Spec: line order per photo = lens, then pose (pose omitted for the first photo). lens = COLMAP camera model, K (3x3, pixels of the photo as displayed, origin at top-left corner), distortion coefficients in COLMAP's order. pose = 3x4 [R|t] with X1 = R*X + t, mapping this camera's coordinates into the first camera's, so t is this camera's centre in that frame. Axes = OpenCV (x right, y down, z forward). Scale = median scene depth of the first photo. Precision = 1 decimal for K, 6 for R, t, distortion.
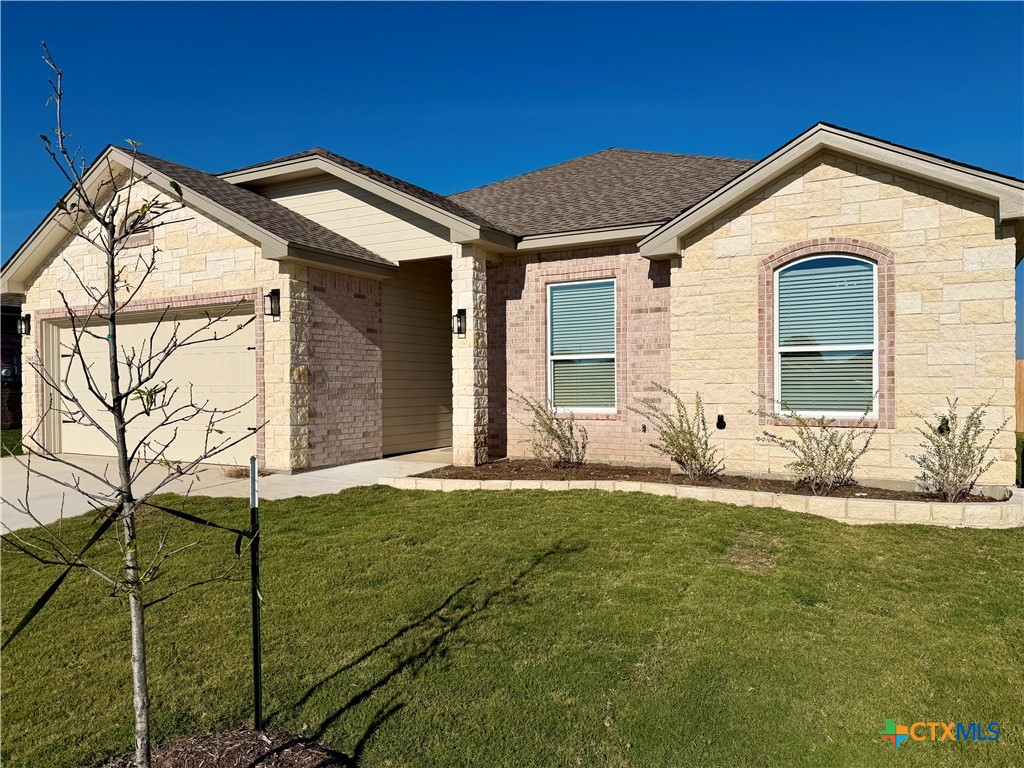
lens RADIAL K [[716.4, 0, 512.0], [0, 716.4, 384.0], [0, 0, 1]] dist [0.096514, -0.145513]
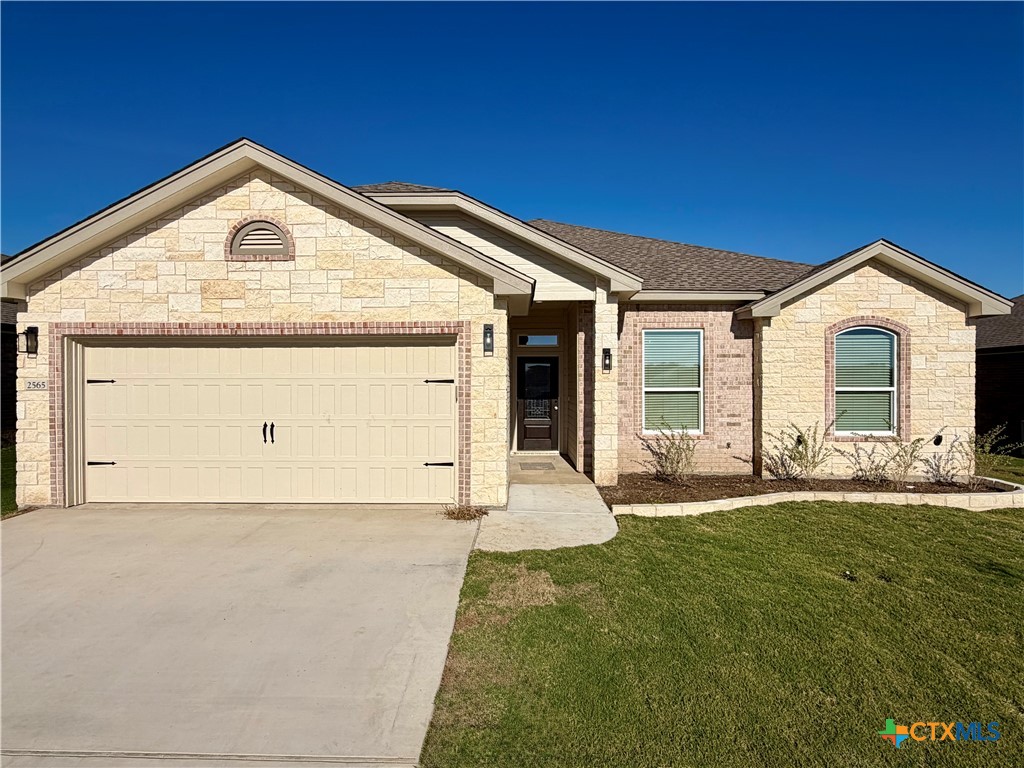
lens RADIAL K [[537.7, 0, 510.1], [0, 537.7, 384.4], [0, 0, 1]] dist [-0.001319, -0.000157]
pose [[0.875829, 0.004755, 0.482598, -0.644190], [-0.003961, 0.999989, -0.002664, -0.046040], [-0.482605, 0.000421, 0.875838, 0.334457]]
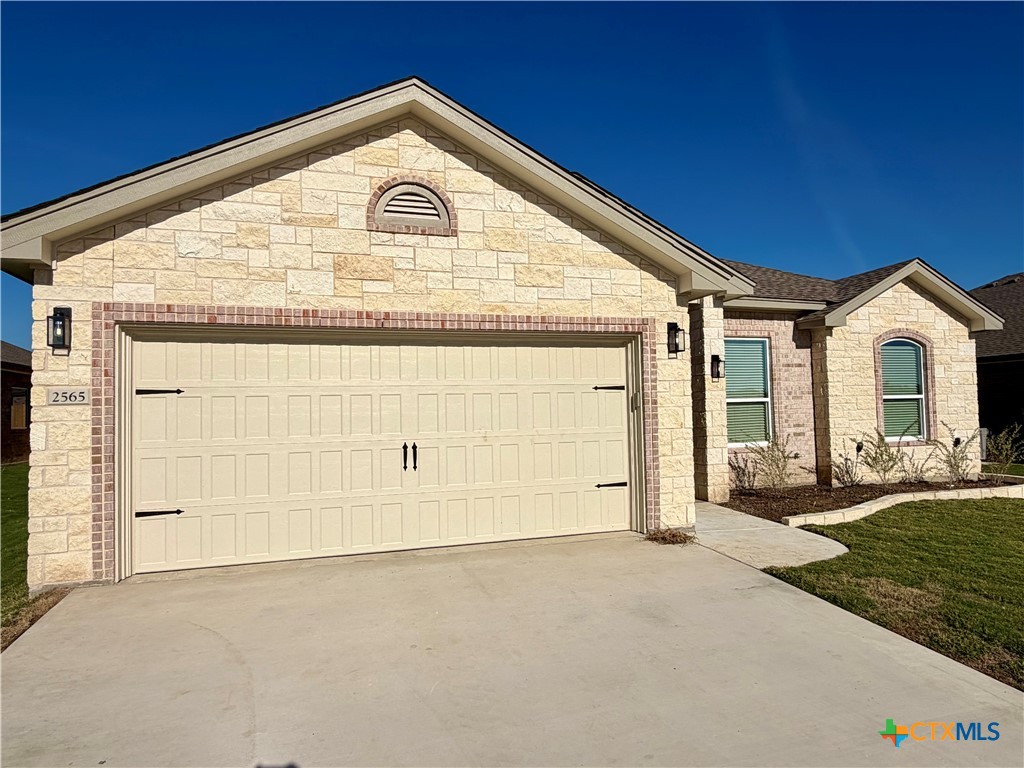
lens RADIAL K [[627.0, 0, 512.0], [0, 627.0, 384.0], [0, 0, 1]] dist [0.000143, -0.000546]
pose [[0.668070, 0.024744, 0.743687, -1.009040], [0.017498, 0.998648, -0.048945, -0.021650], [-0.743893, 0.045712, 0.666734, 0.625784]]
